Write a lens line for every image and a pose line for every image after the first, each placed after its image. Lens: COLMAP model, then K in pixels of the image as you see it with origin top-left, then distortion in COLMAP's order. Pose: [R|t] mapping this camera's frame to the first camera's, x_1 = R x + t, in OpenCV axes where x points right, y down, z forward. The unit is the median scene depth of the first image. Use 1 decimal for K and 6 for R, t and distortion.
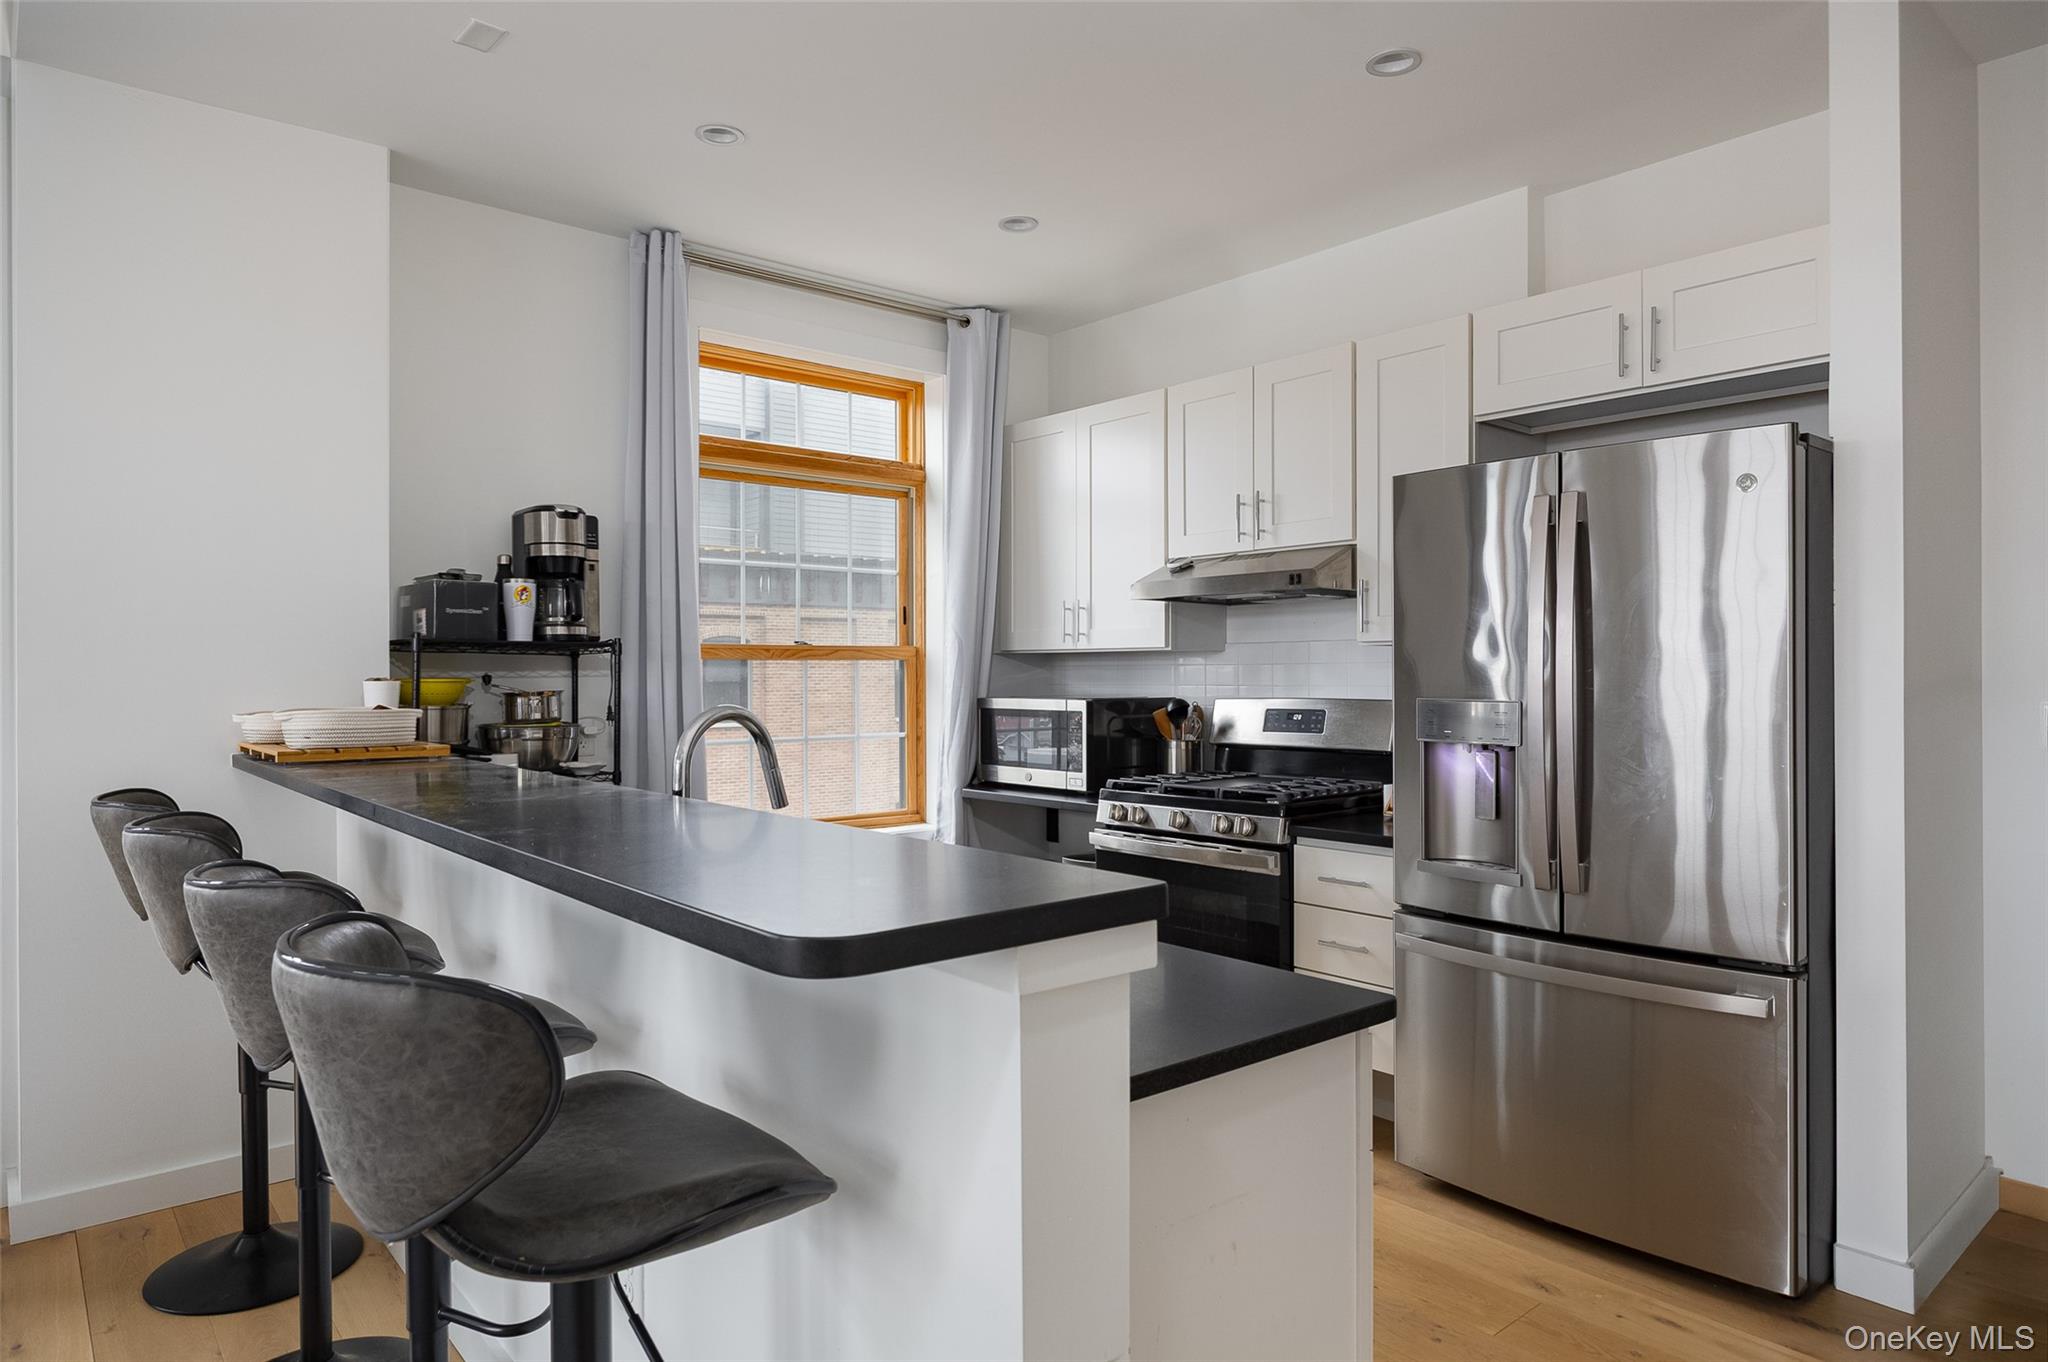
lens RADIAL K [[1235.9, 0, 1024.0], [0, 1235.9, 681.0], [0, 0, 1]] dist [0.000306, 0.000607]
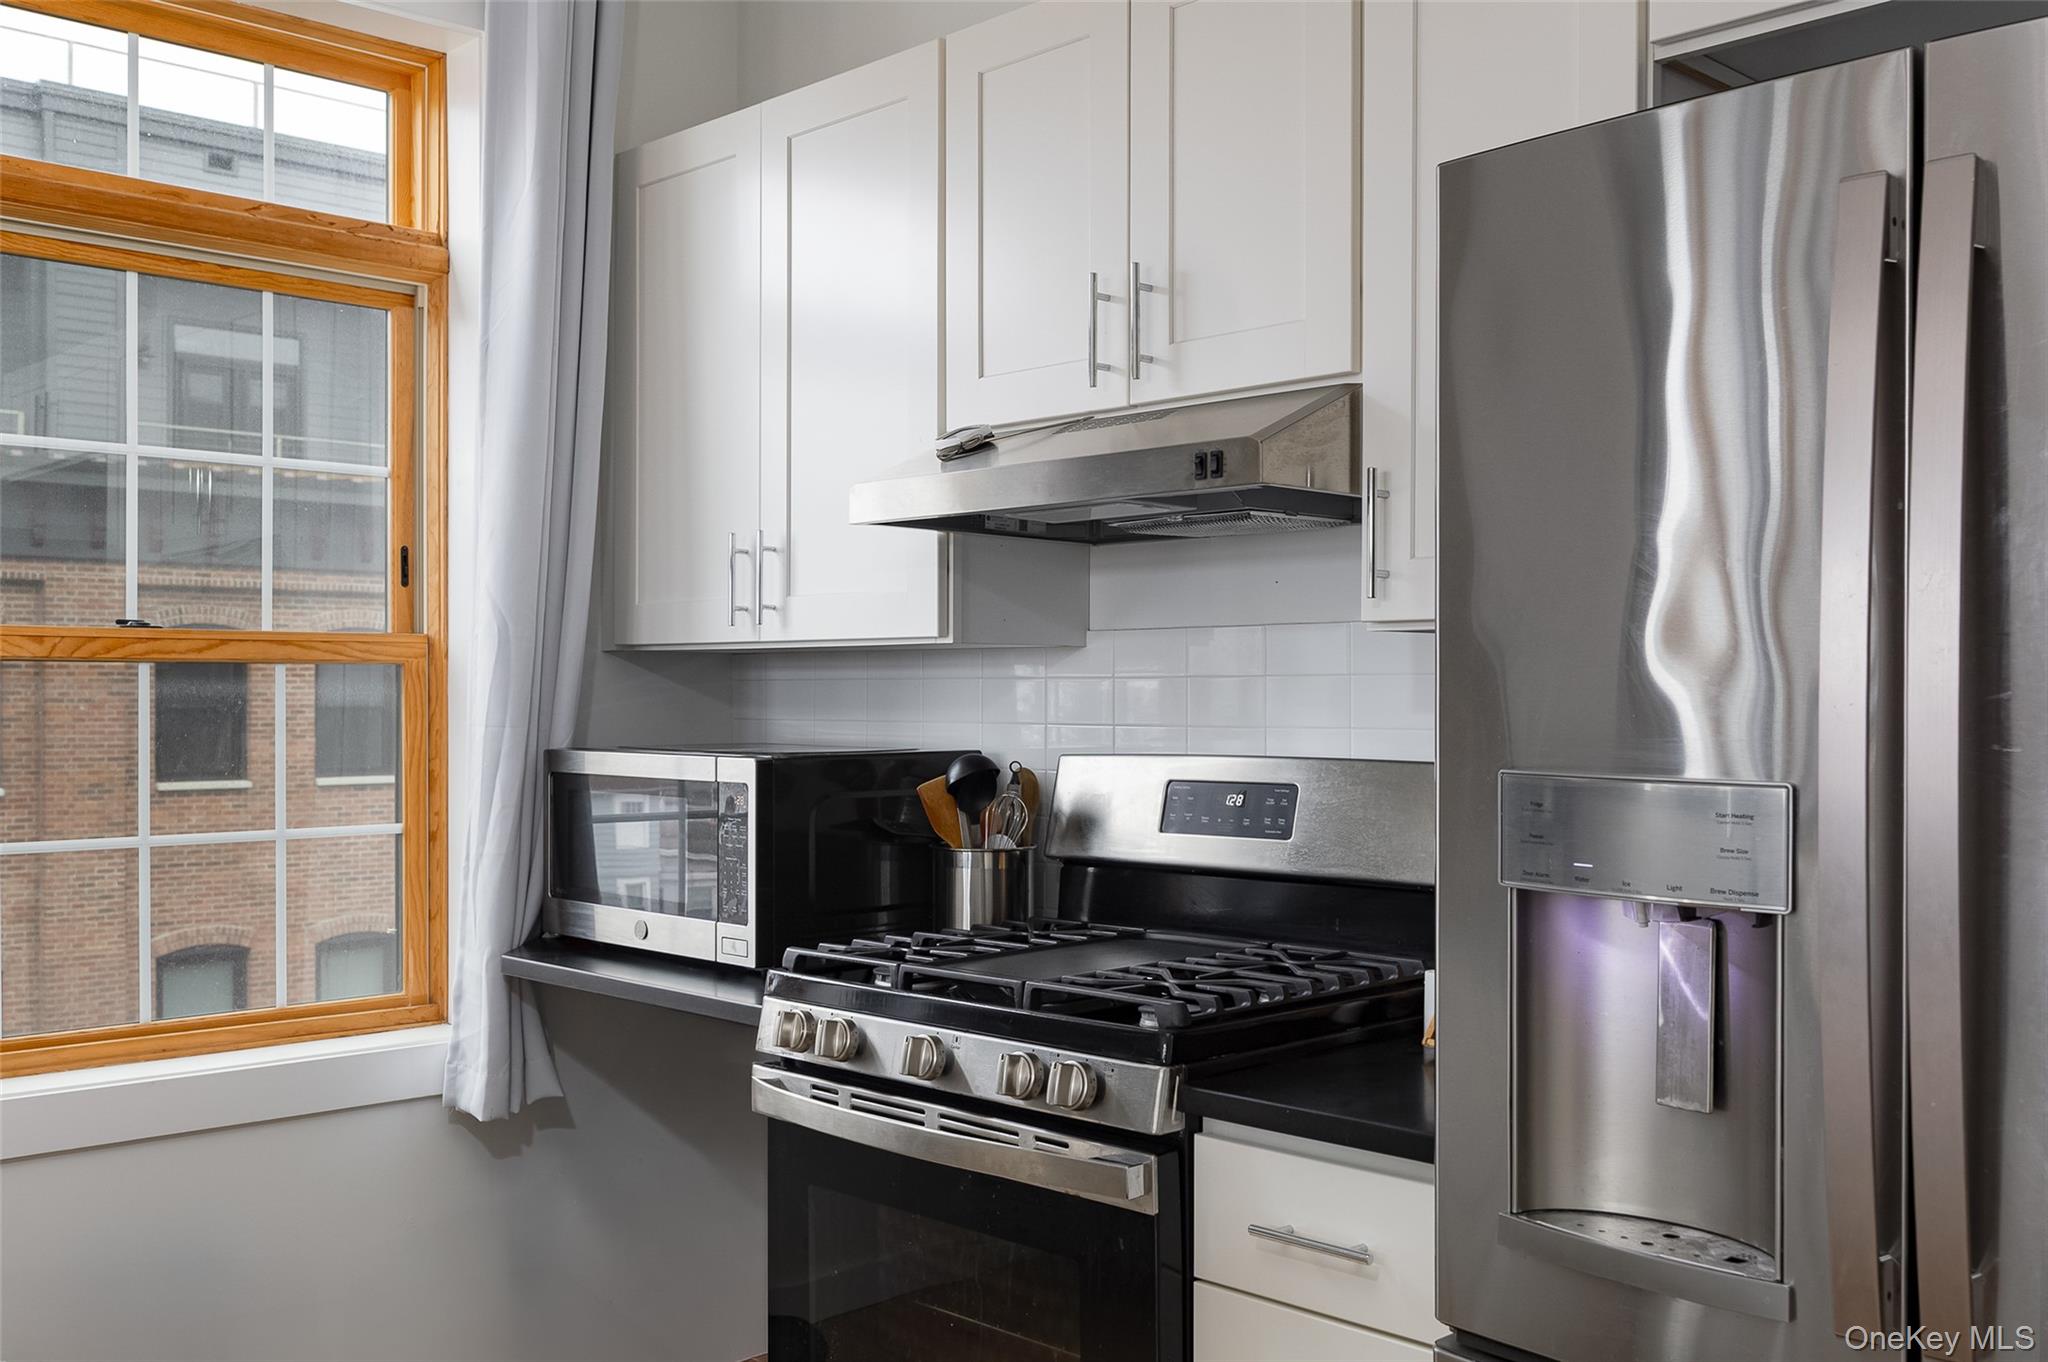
lens RADIAL K [[1977.1, 0, 1022.2], [0, 1977.1, 707.8], [0, 0, 1]] dist [0.005739, 0.005436]
pose [[0.998187, 0.005494, 0.059939, 0.107927], [-0.005484, 0.999985, -0.000319, -0.002434], [-0.059940, -0.000011, 0.998202, 0.322950]]
